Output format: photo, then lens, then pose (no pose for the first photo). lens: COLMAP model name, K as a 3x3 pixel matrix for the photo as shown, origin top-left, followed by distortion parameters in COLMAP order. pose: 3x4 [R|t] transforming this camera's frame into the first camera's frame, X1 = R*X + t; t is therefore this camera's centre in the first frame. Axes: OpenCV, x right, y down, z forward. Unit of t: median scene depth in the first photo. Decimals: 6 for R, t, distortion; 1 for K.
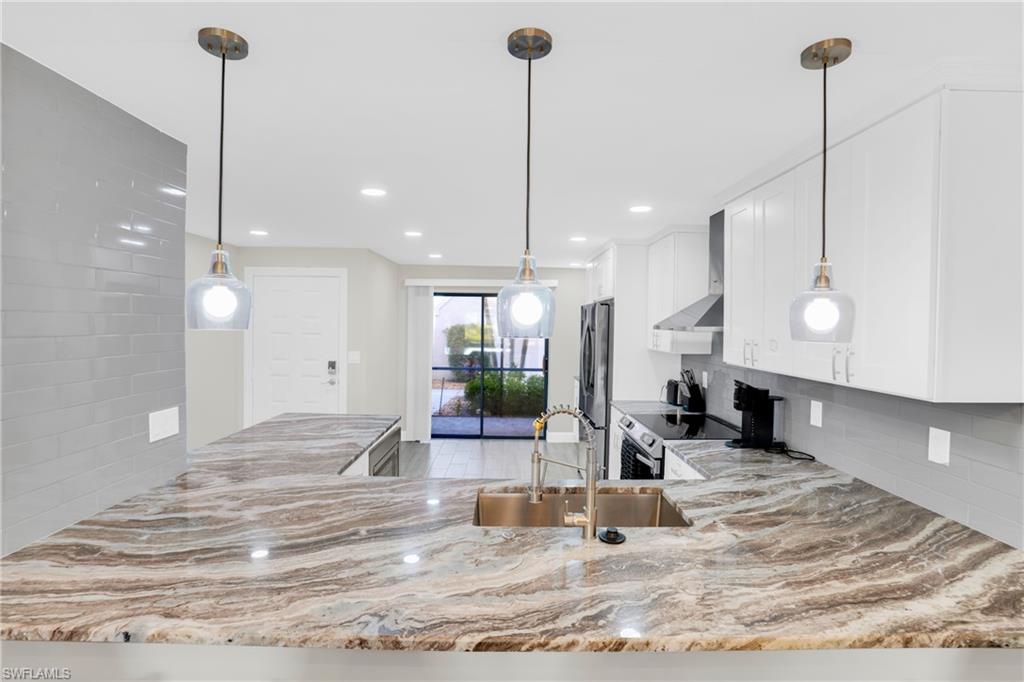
lens RADIAL K [[487.9, 0, 509.6], [0, 487.9, 335.4], [0, 0, 1]] dist [-0.042414, -0.000045]
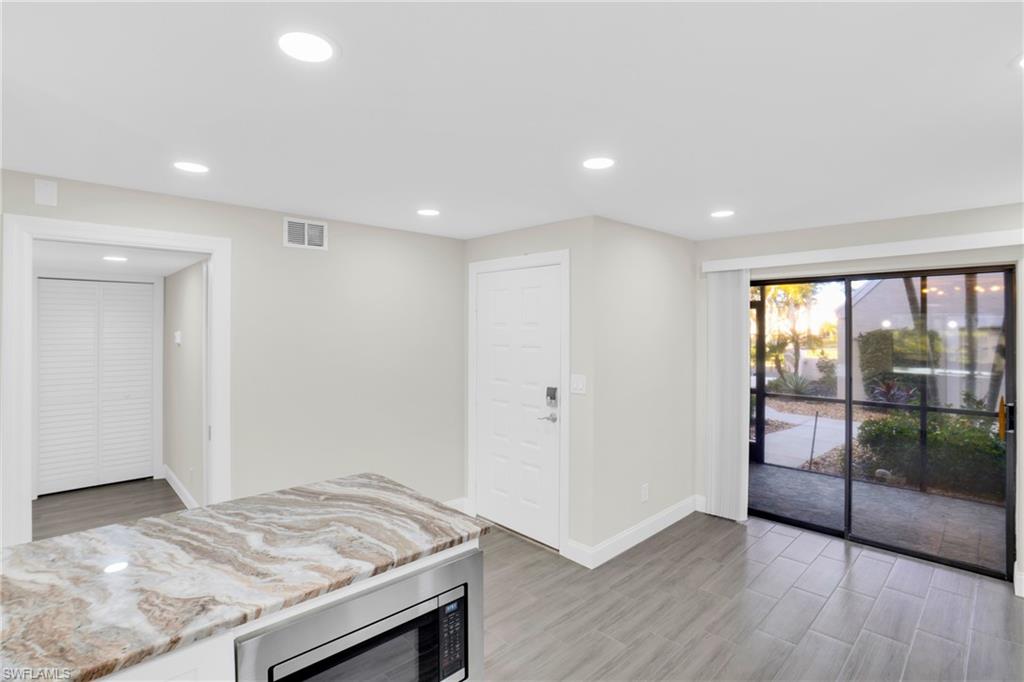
lens RADIAL K [[487.9, 0, 509.6], [0, 487.9, 335.4], [0, 0, 1]] dist [-0.042414, -0.000045]
pose [[0.686545, -0.002219, -0.727084, 0.087143], [-0.010204, 0.999867, -0.012686, -0.010461], [0.727016, 0.016129, 0.686431, 0.451845]]
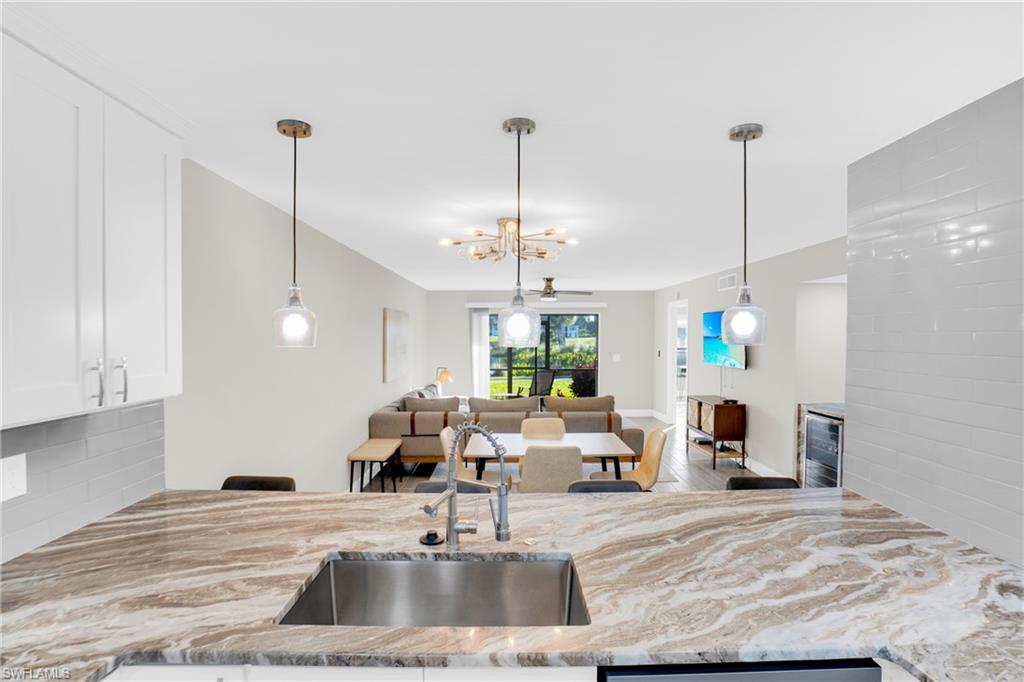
lens RADIAL K [[487.9, 0, 509.6], [0, 487.9, 335.4], [0, 0, 1]] dist [-0.042414, -0.000045]
pose [[-0.999900, -0.013992, 0.002031, 0.048980], [-0.013939, 0.999610, 0.024202, -0.052683], [-0.002369, 0.024171, -0.999705, 2.095200]]
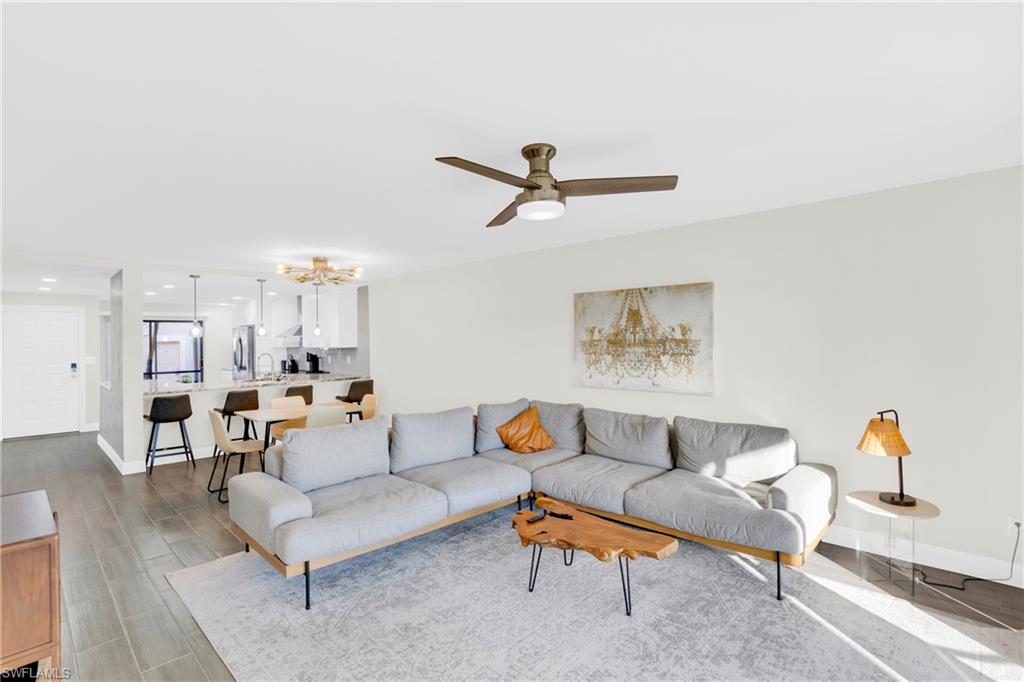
lens RADIAL K [[487.9, 0, 509.6], [0, 487.9, 335.4], [0, 0, 1]] dist [-0.042414, -0.000045]
pose [[0.699545, -0.021528, 0.714264, -0.439308], [0.041957, 0.999059, -0.010981, 0.036059], [-0.713356, 0.037649, 0.699790, -1.102234]]
